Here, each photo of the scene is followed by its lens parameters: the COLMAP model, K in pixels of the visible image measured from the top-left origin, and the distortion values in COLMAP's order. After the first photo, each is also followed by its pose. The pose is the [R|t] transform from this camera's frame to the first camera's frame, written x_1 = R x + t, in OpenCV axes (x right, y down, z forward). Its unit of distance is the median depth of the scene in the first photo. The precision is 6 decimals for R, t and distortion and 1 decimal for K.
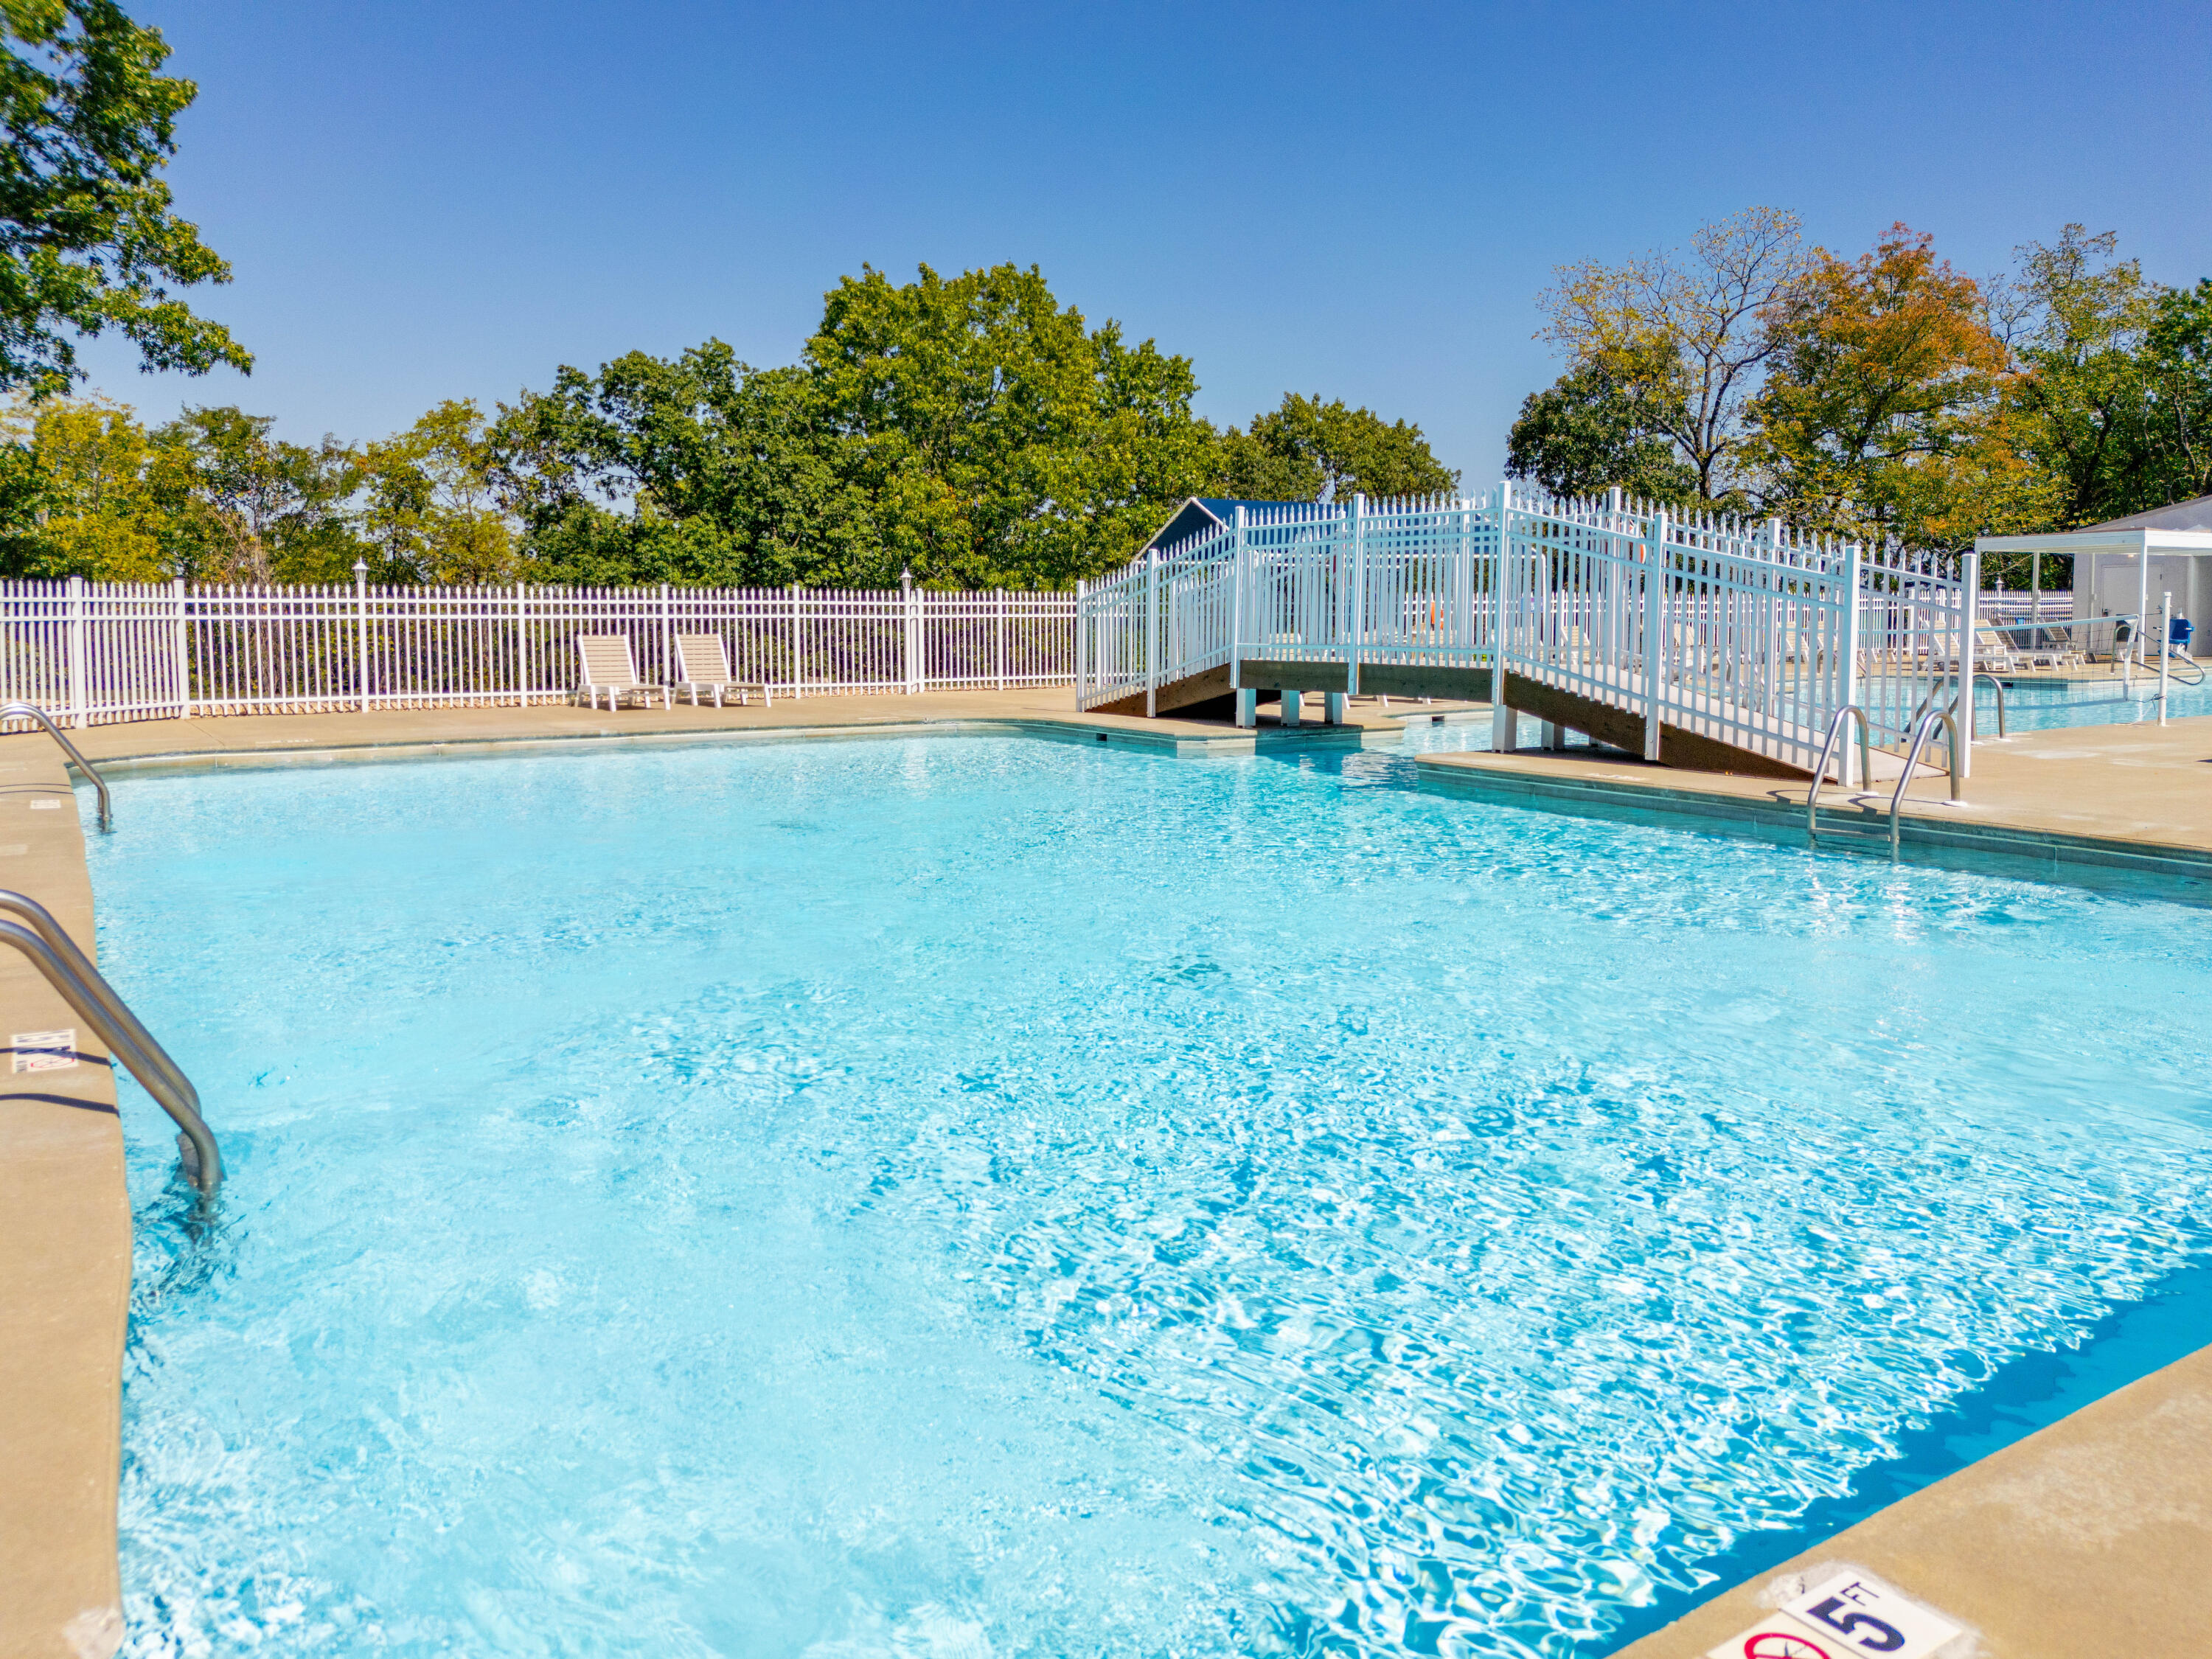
lens RADIAL K [[1572.5, 0, 1099.4], [0, 1572.5, 707.7], [0, 0, 1]] dist [0.028022, -0.031394]
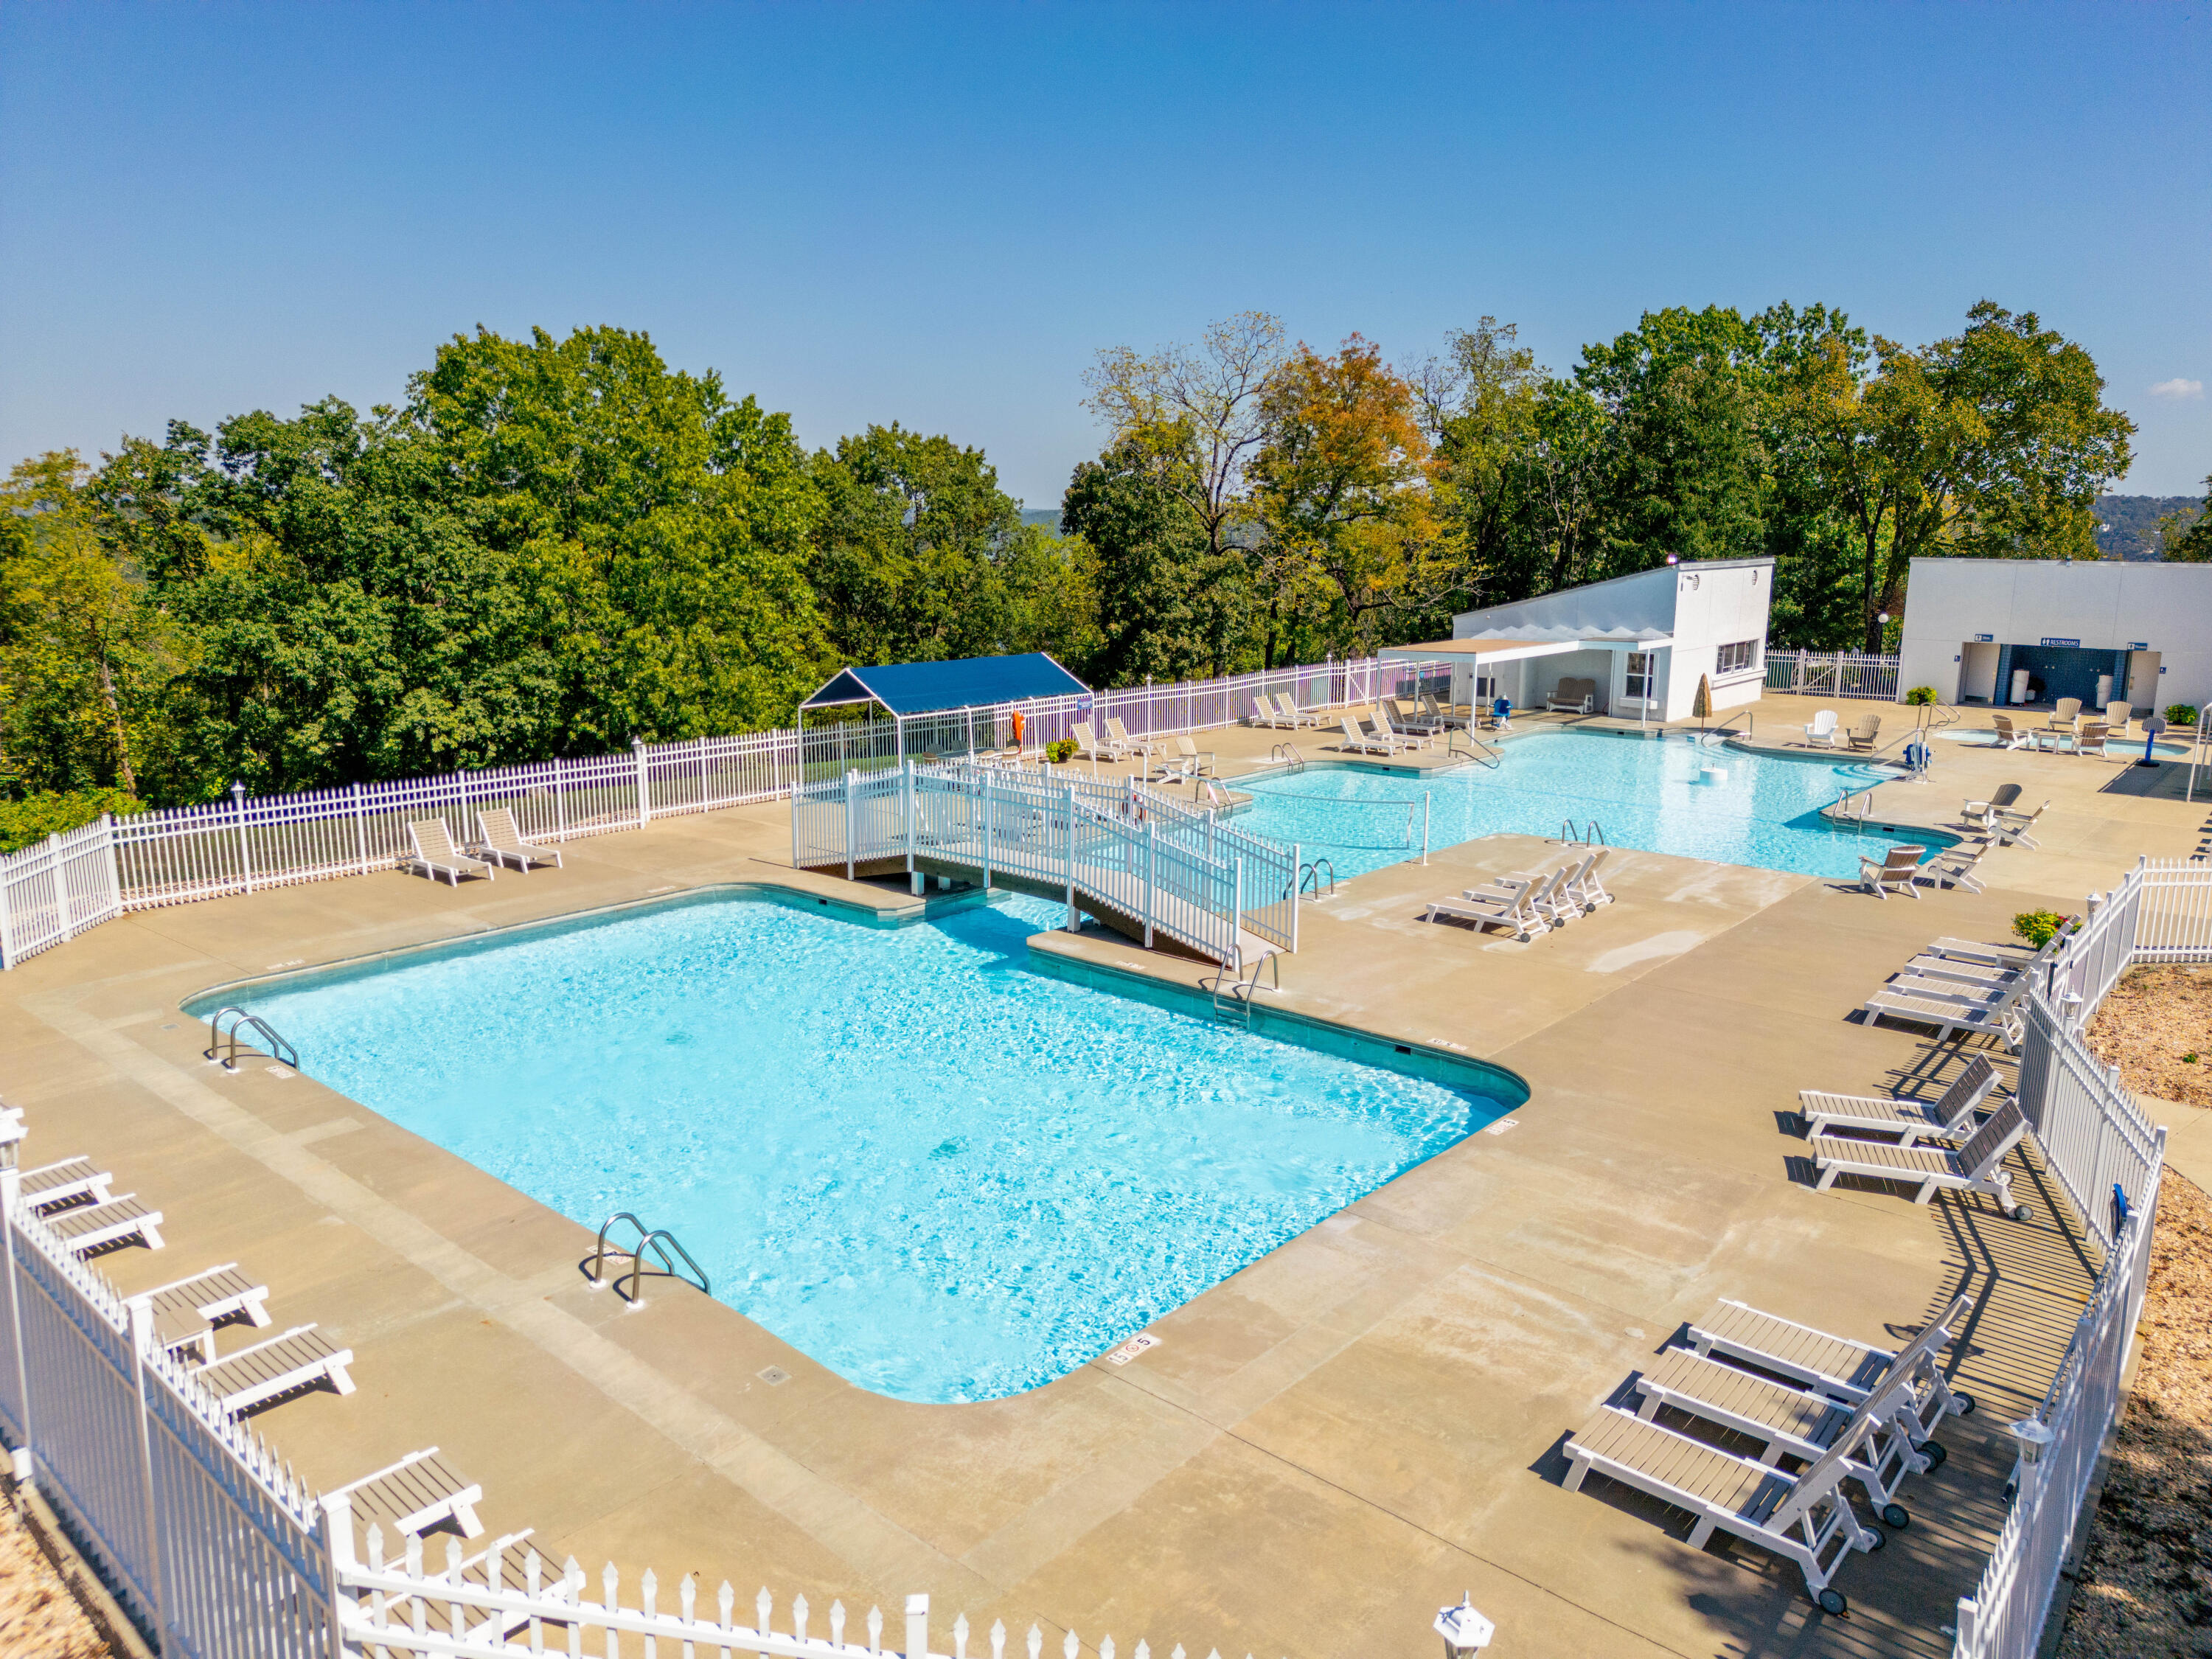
lens RADIAL K [[1517.3, 0, 1115.6], [0, 1517.3, 834.0], [0, 0, 1]] dist [0.066968, -0.088749]
pose [[0.958392, -0.051421, 0.280785, -0.046554], [0.011884, 0.989976, 0.140734, -0.084324], [-0.285207, -0.131542, 0.949397, -0.168293]]
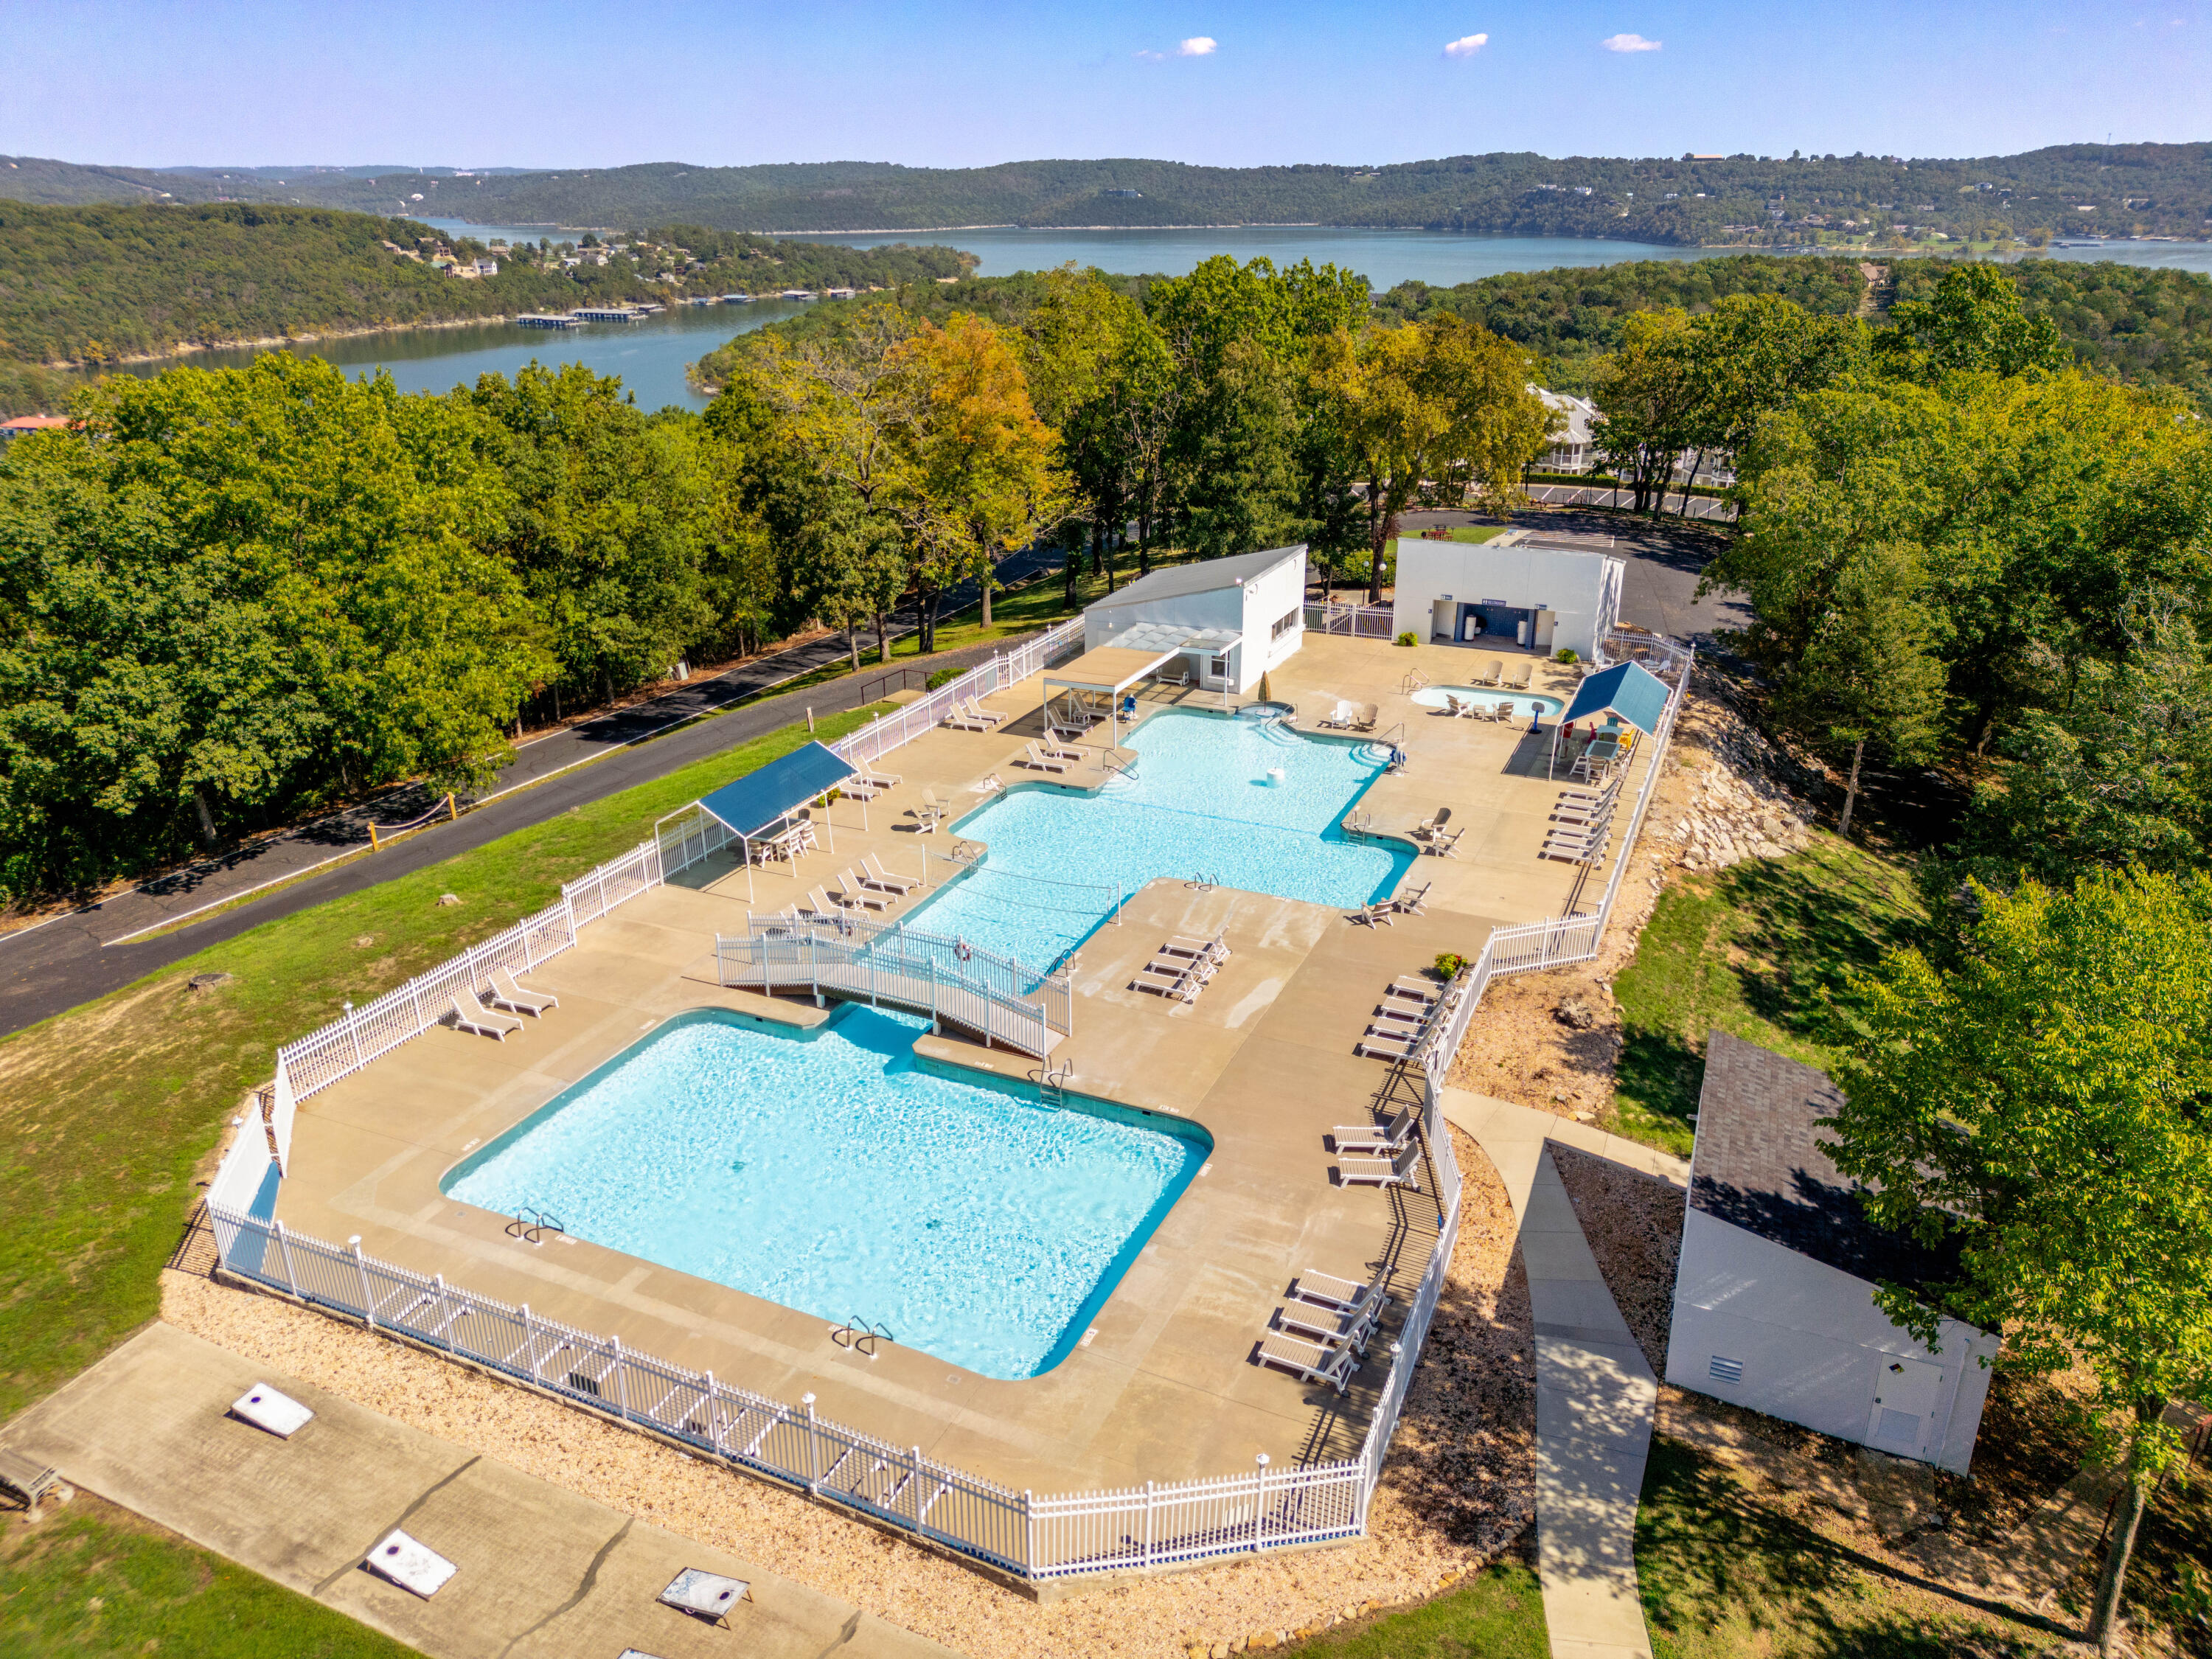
lens RADIAL K [[1517.3, 0, 1115.6], [0, 1517.3, 834.0], [0, 0, 1]] dist [0.066968, -0.088749]
pose [[0.838484, -0.212831, 0.501645, -0.217254], [0.036780, 0.940579, 0.337578, -0.338562], [-0.543684, -0.264603, 0.796488, -0.366573]]
